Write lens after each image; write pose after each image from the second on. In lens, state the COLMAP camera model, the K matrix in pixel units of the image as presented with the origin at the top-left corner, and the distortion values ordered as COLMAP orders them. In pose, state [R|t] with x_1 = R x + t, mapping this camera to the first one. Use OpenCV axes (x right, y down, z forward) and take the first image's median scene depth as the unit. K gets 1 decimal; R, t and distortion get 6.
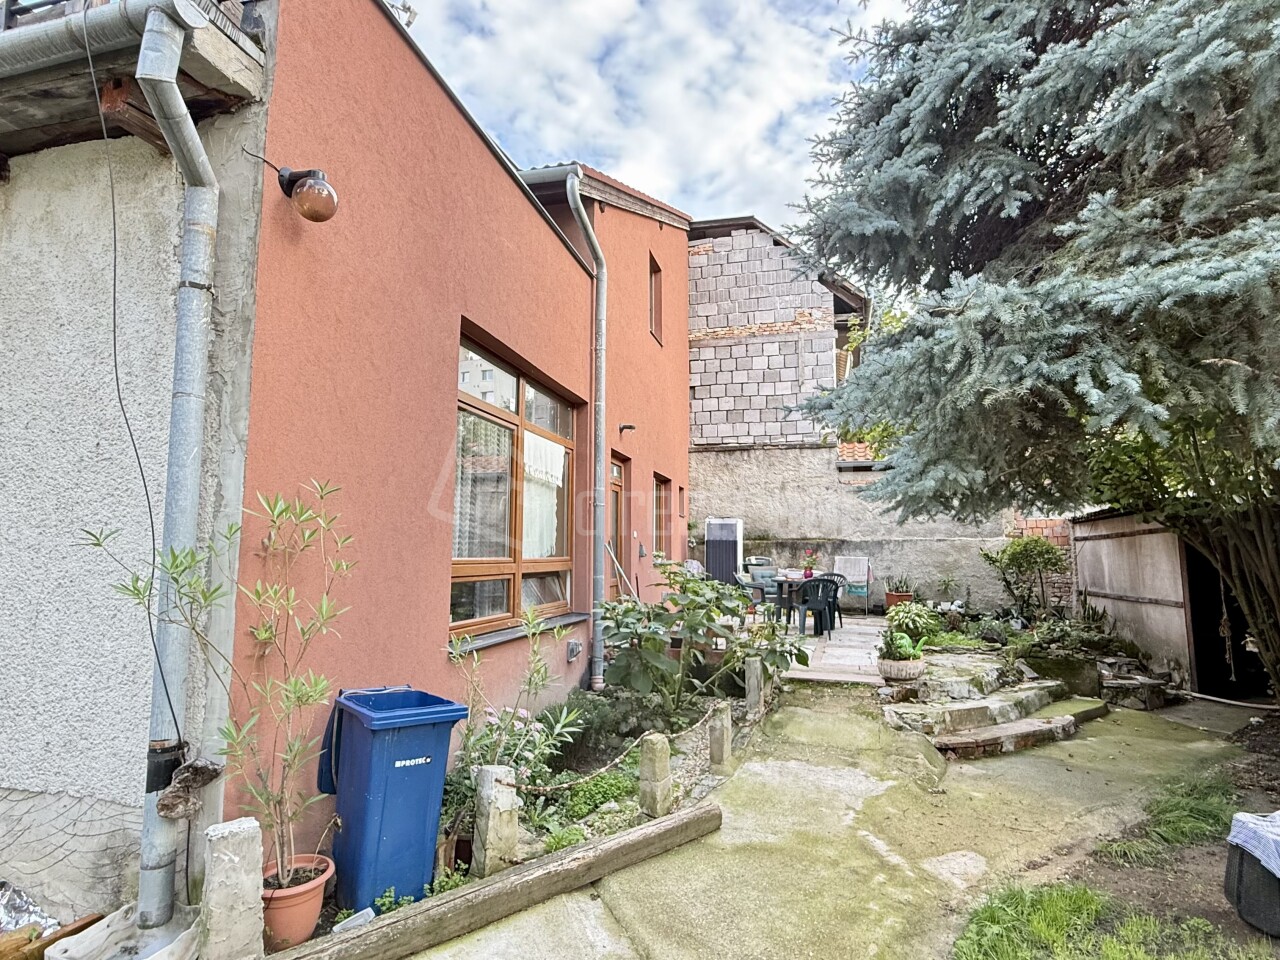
lens RADIAL K [[678.7, 0, 637.7], [0, 678.7, 480.5], [0, 0, 1]] dist [-0.001853, 0.000866]
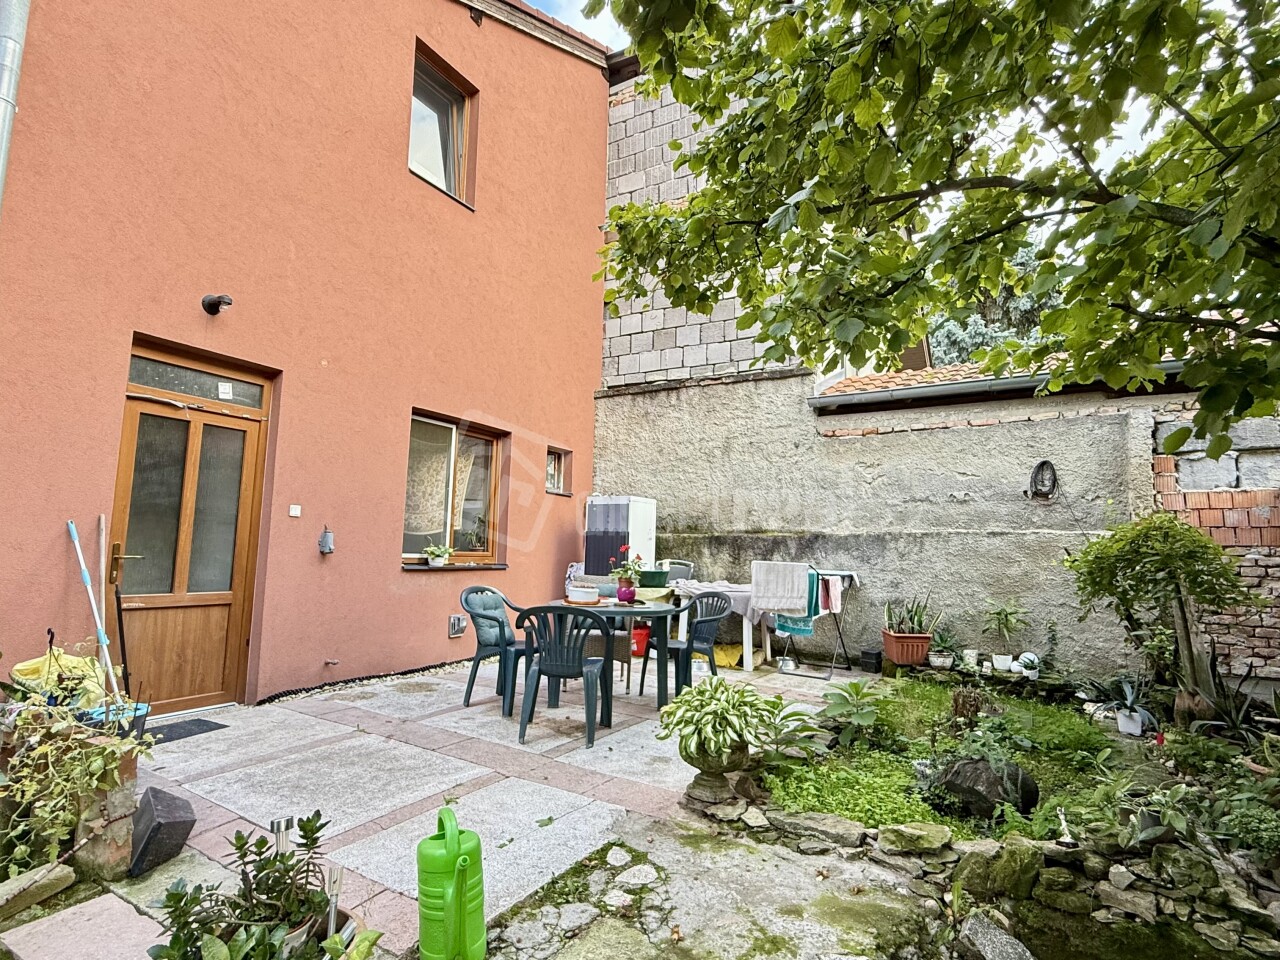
lens RADIAL K [[678.7, 0, 643.1], [0, 678.7, 478.0], [0, 0, 1]] dist [-0.001853, 0.000866]
pose [[0.968469, -0.012982, -0.248795, 0.299520], [0.010135, 0.999868, -0.012722, 0.046673], [0.248927, 0.009799, 0.968473, 0.407658]]
